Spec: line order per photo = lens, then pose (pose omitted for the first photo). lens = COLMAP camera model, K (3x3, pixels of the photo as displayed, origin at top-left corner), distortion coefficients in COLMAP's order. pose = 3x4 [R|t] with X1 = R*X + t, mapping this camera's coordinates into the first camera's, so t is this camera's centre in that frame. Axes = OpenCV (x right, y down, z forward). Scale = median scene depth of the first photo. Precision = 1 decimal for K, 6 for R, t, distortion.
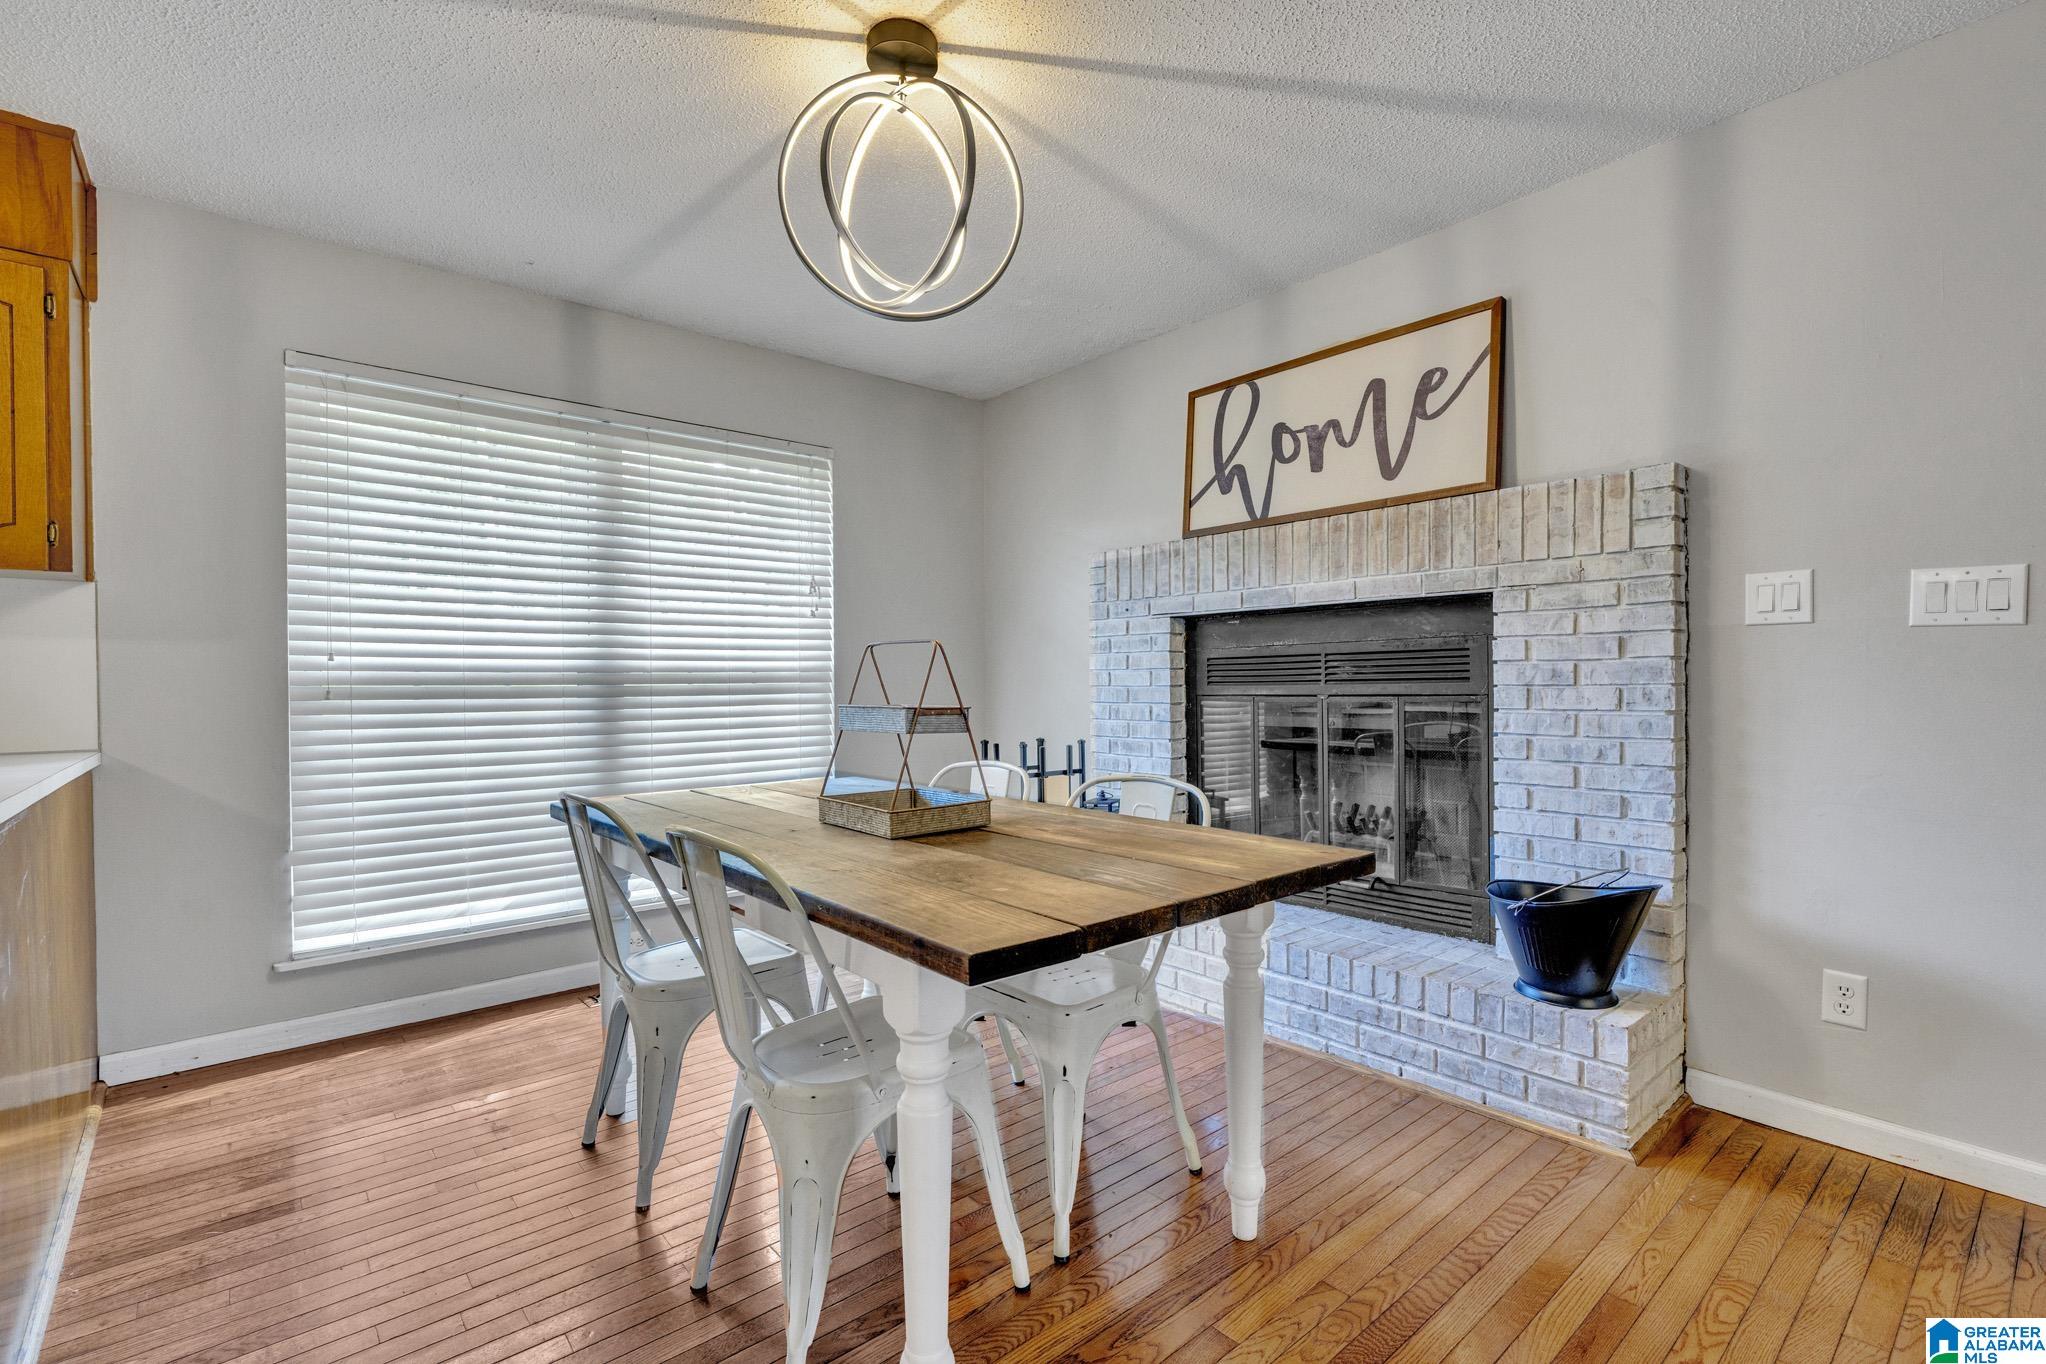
lens RADIAL K [[935.8, 0, 1019.1], [0, 935.8, 681.9], [0, 0, 1]] dist [0.003631, 0.000346]
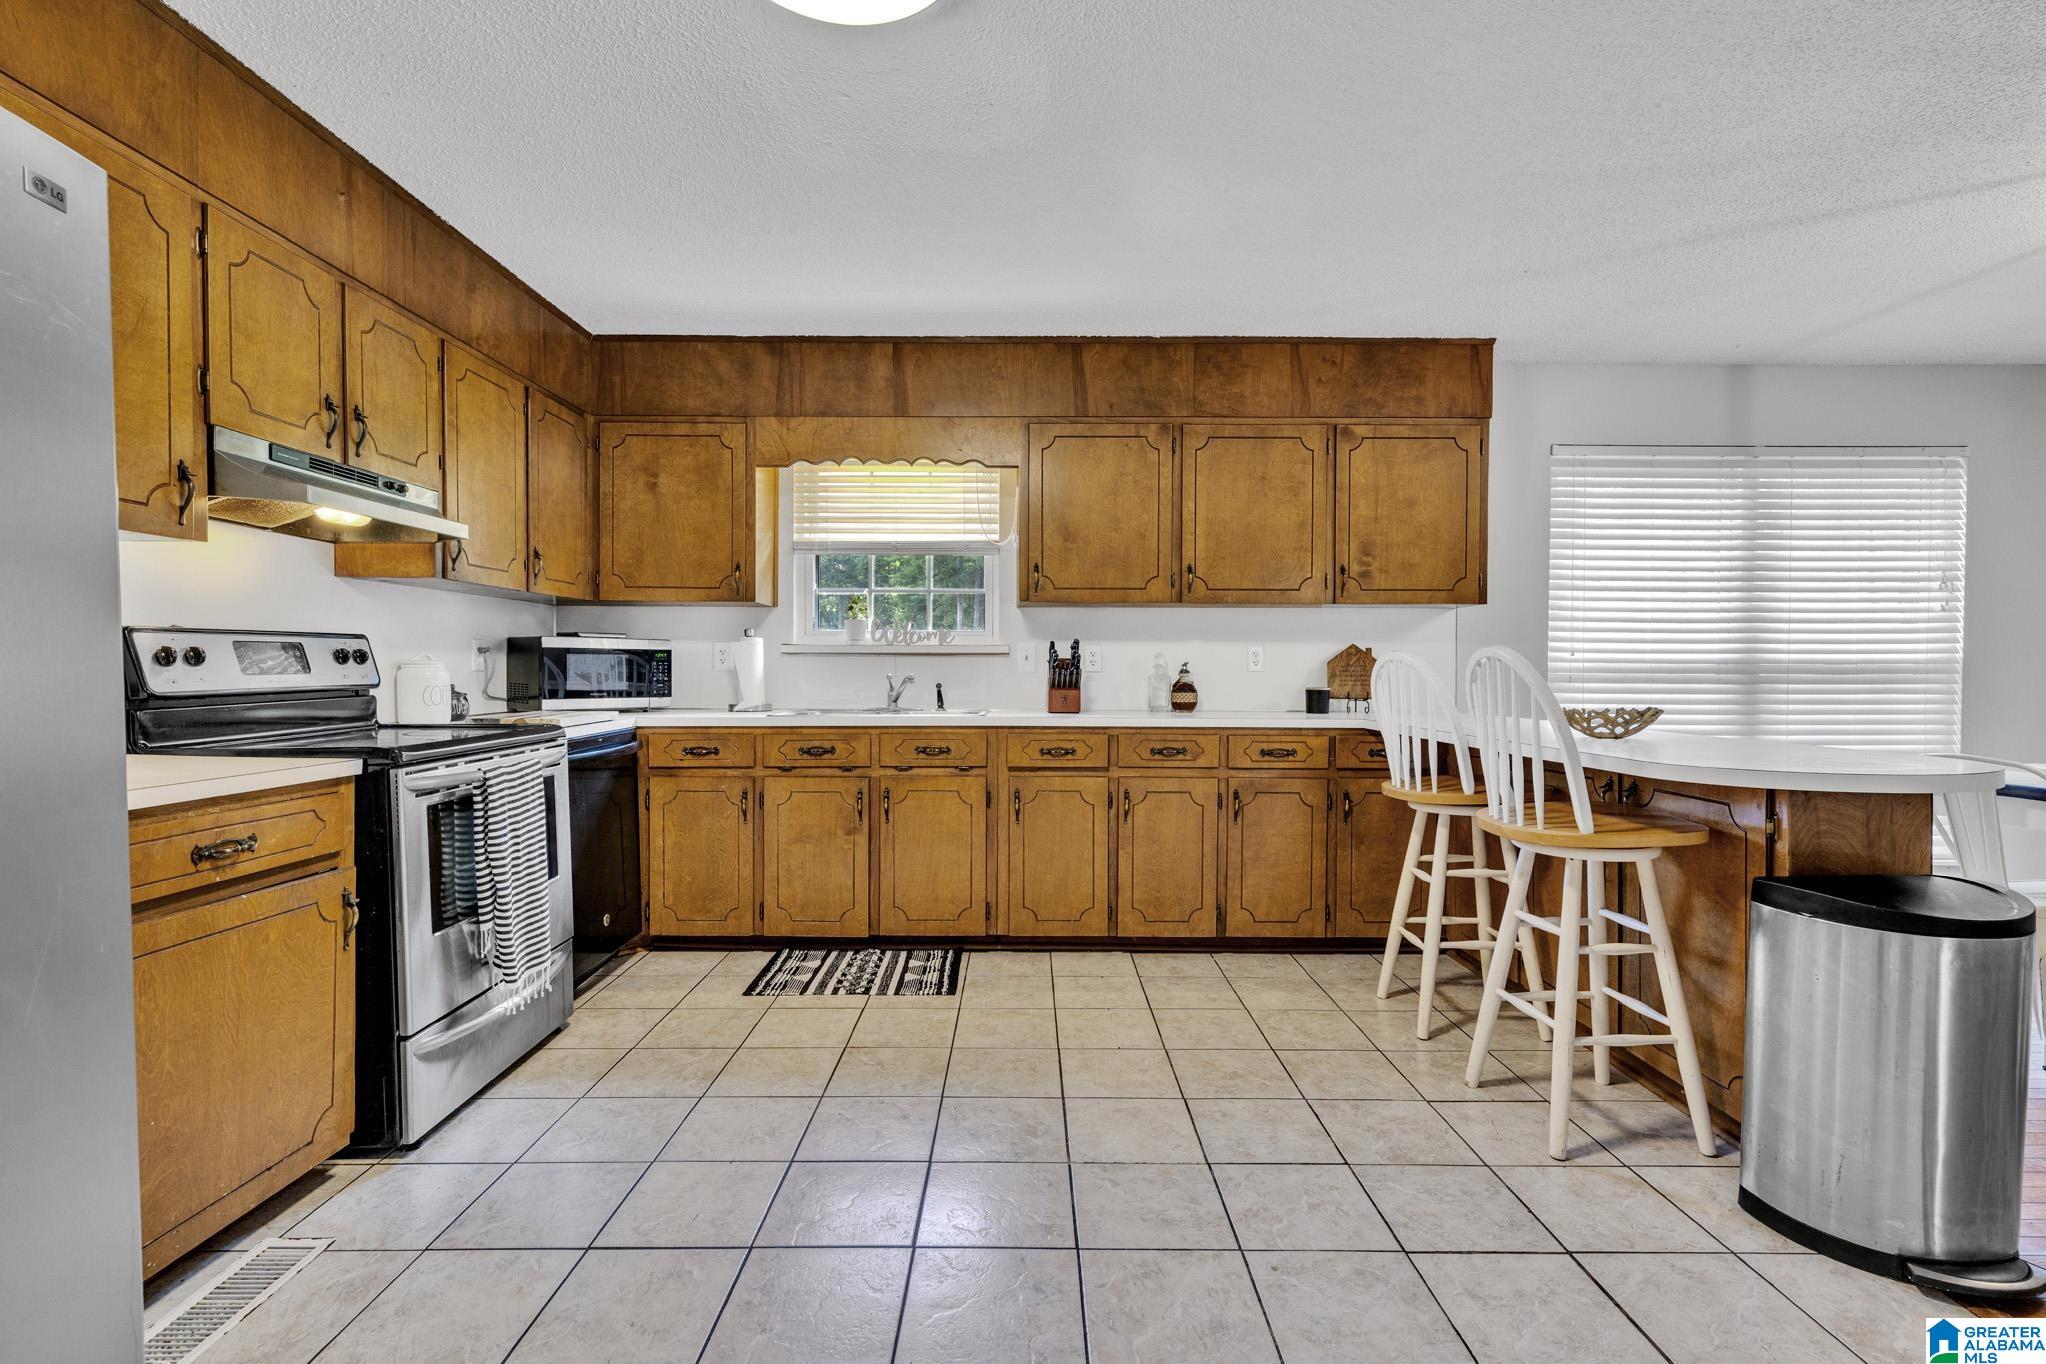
lens RADIAL K [[935.8, 0, 1023.9], [0, 935.8, 694.4], [0, 0, 1]] dist [0.003631, 0.000346]
pose [[0.757819, 0.026474, -0.651928, -0.381196], [-0.007384, 0.999461, 0.032002, -0.002591], [0.652423, -0.019438, 0.757605, -0.580467]]
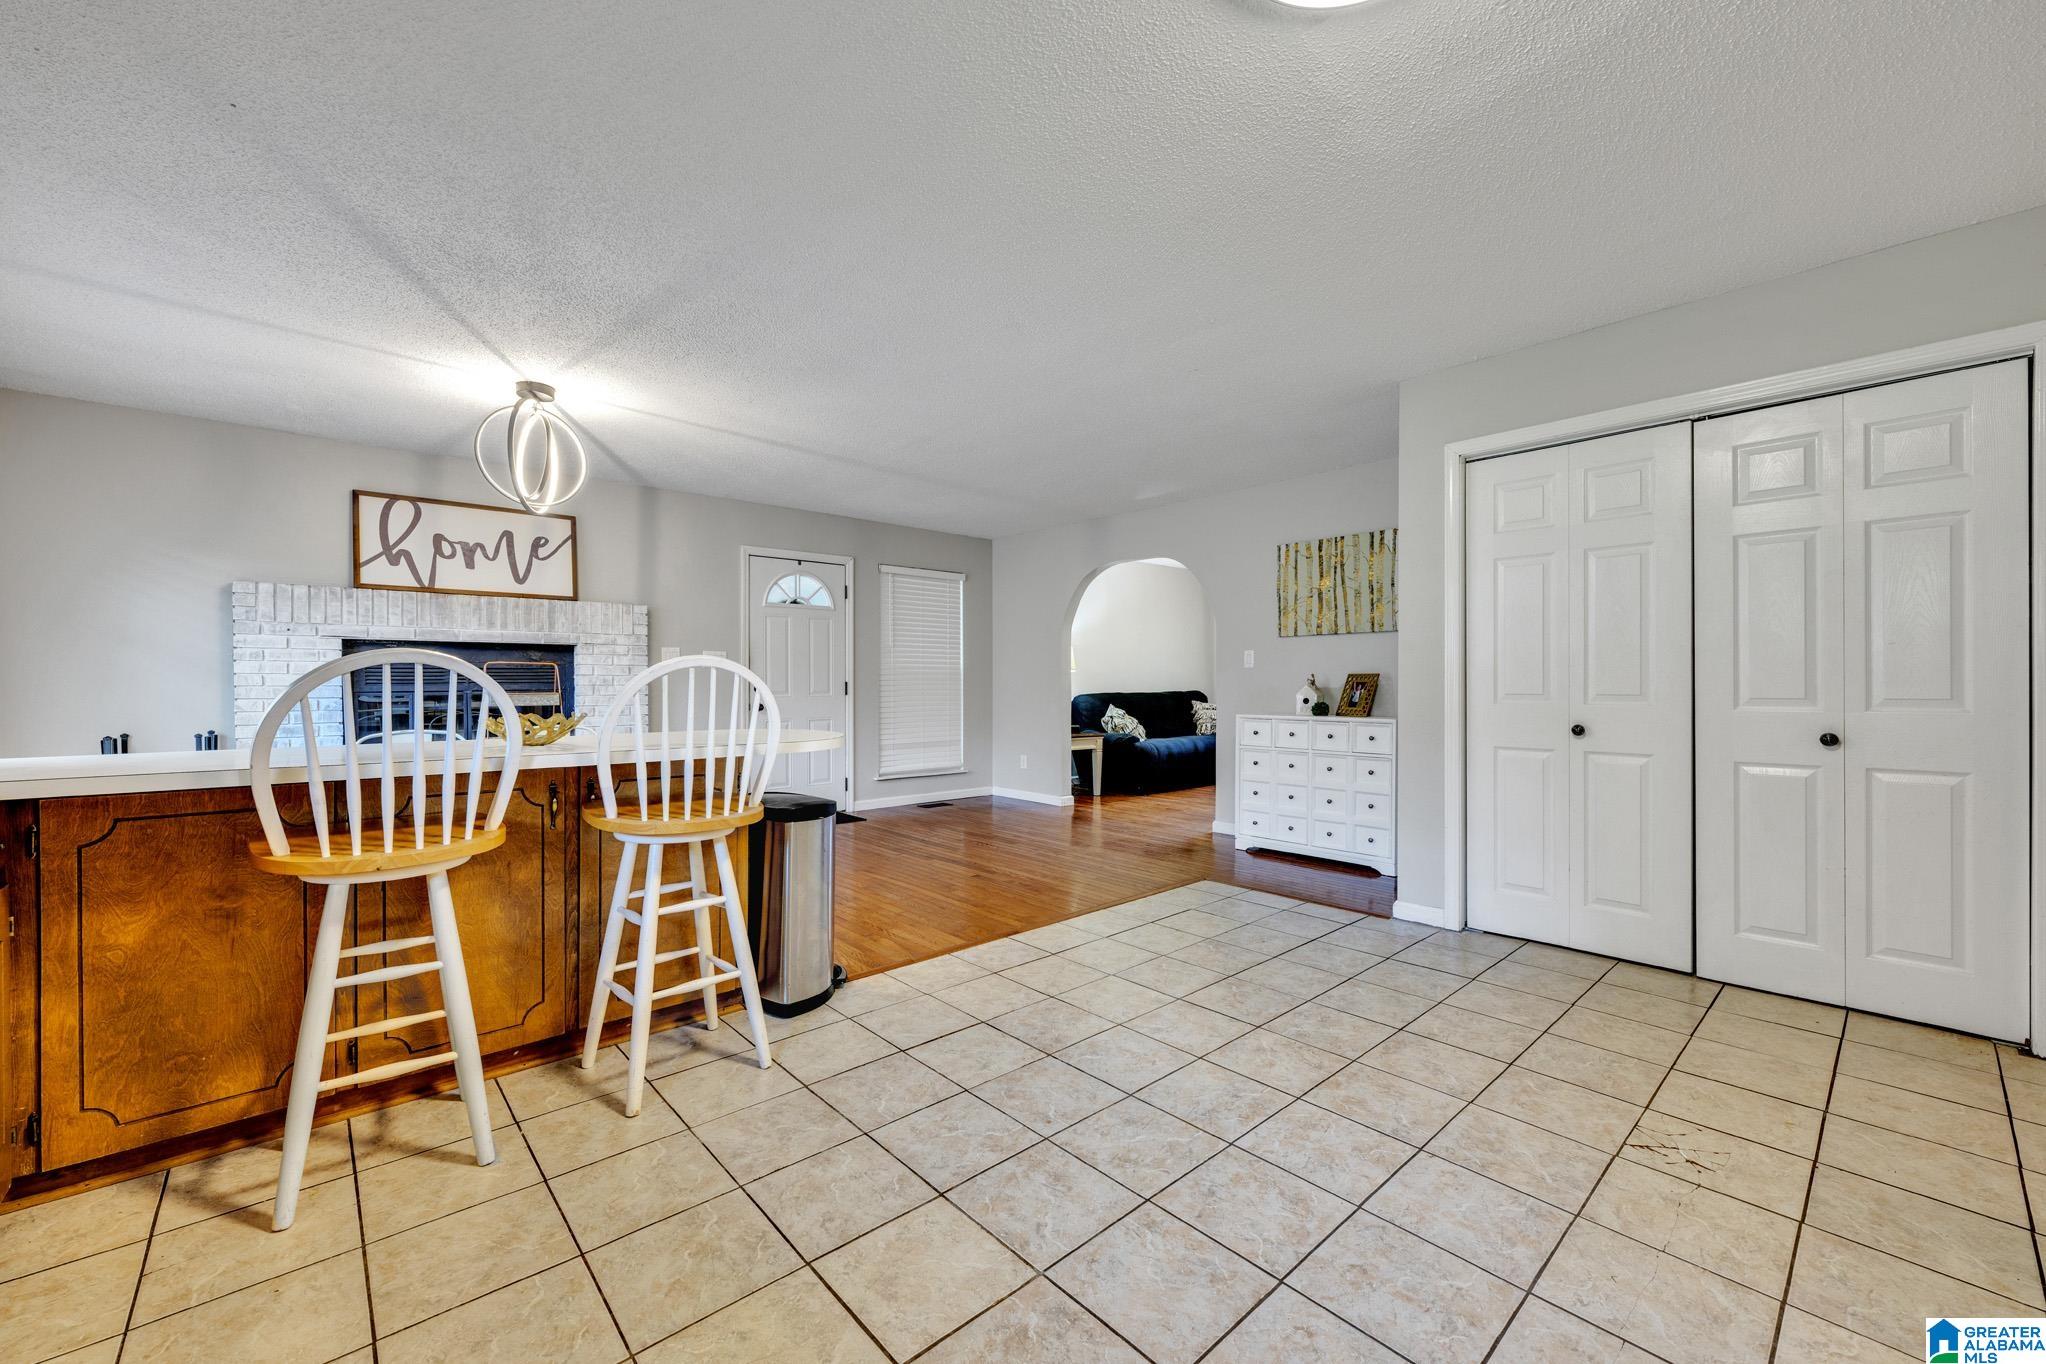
lens RADIAL K [[809.4, 0, 1026.5], [0, 809.4, 687.3], [0, 0, 1]] dist [0.000783, -0.000198]
pose [[-0.027301, 0.000281, 0.999627, -1.248696], [-0.000947, 1.000000, -0.000307, 0.006835], [-0.999627, -0.000955, -0.027301, -0.045265]]
